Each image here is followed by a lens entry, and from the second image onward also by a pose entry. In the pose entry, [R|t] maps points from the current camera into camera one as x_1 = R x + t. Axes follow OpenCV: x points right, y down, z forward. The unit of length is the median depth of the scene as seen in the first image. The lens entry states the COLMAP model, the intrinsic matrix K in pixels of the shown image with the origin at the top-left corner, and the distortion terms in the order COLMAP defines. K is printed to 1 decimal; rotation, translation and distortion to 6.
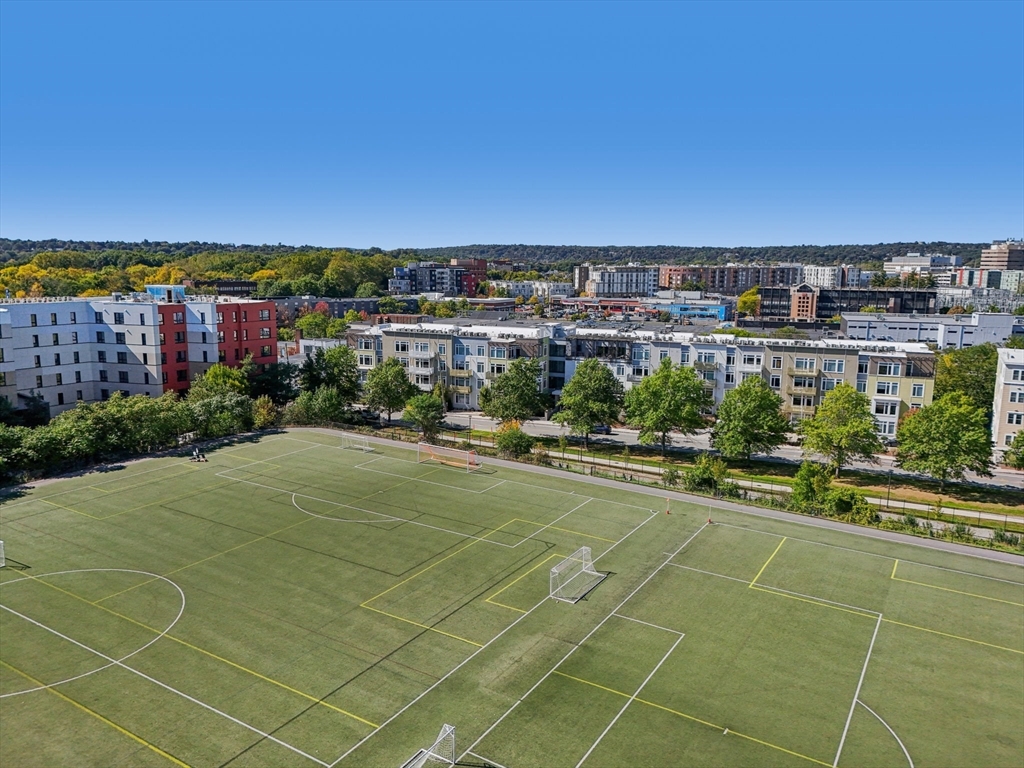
lens RADIAL K [[794.9, 0, 512.0], [0, 794.9, 384.0], [0, 0, 1]] dist [0.105102, -0.147279]
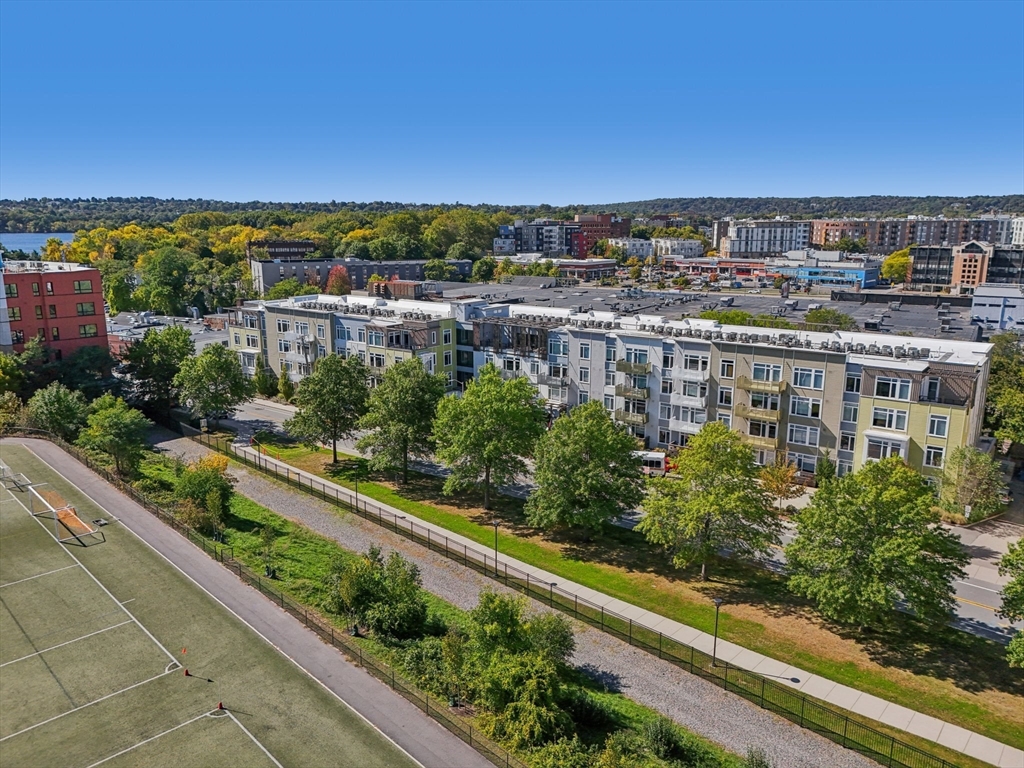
lens RADIAL K [[794.9, 0, 512.0], [0, 794.9, 384.0], [0, 0, 1]] dist [0.105102, -0.147279]
pose [[0.967363, 0.042251, -0.249847, 0.131993], [-0.029026, 0.997987, 0.056383, -0.018930], [0.251726, -0.047291, 0.966642, 0.126711]]
